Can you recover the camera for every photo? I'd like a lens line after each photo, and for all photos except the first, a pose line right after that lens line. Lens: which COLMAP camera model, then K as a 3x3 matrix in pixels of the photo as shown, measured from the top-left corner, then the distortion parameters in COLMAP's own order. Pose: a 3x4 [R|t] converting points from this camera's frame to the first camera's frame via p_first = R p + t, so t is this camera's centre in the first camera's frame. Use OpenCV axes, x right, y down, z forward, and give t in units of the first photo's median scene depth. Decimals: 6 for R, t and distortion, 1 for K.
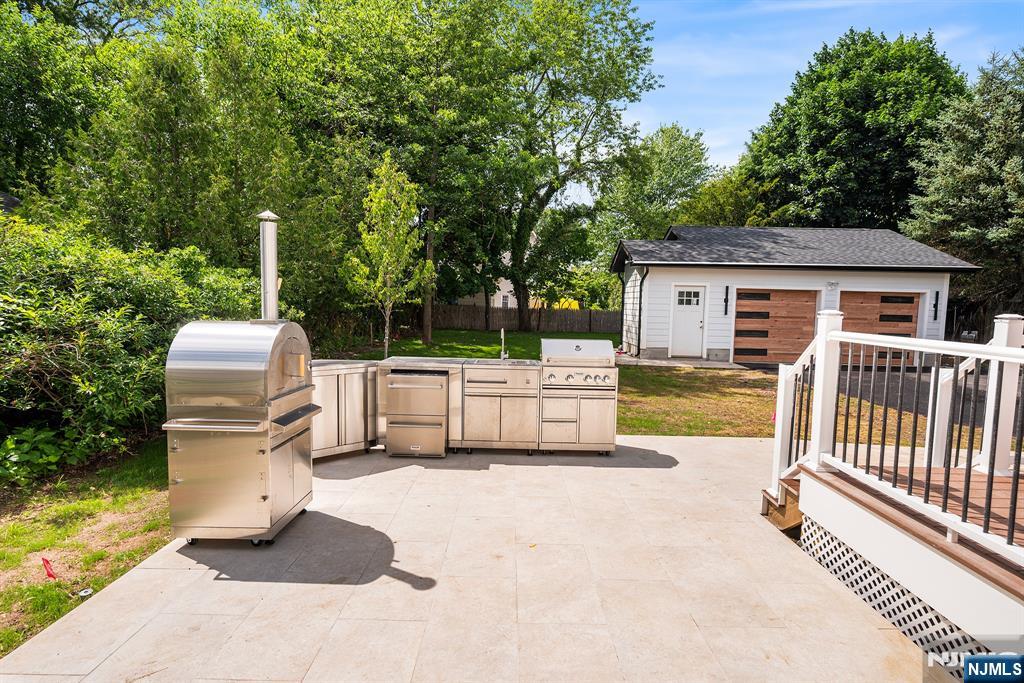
lens RADIAL K [[531.0, 0, 510.0], [0, 531.0, 345.6], [0, 0, 1]] dist [-0.004594, -0.001571]
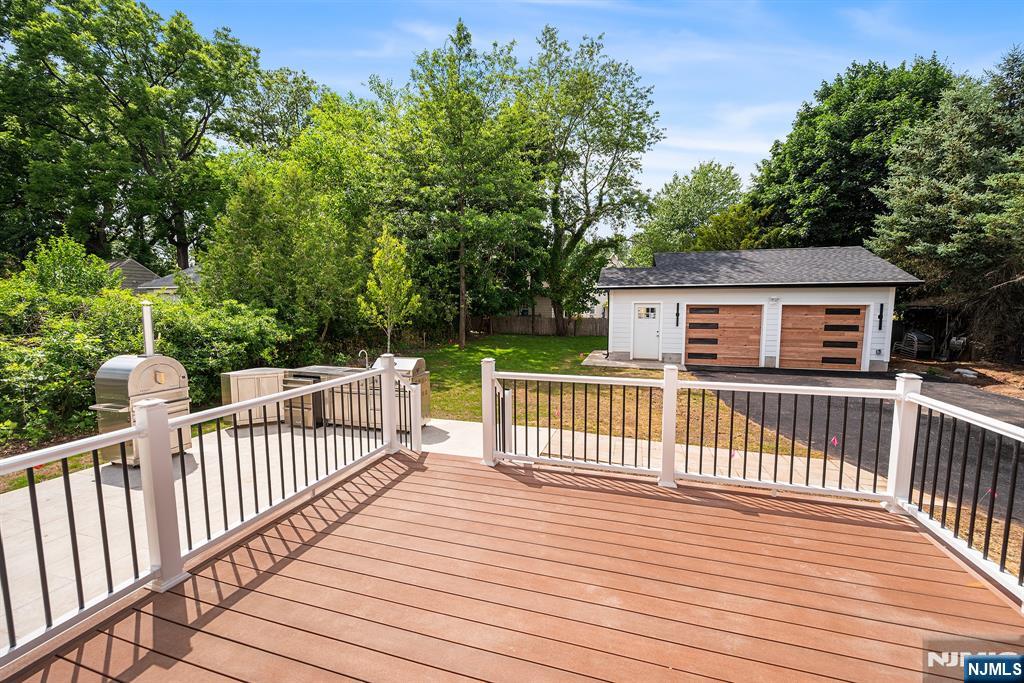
lens RADIAL K [[409.9, 0, 513.8], [0, 409.9, 342.4], [0, 0, 1]] dist [-0.000271, 0.000268]
pose [[0.966550, 0.002625, -0.256466, 0.261580], [-0.001660, 0.999991, 0.003979, -0.021537], [0.256474, -0.003420, 0.966545, -0.027127]]
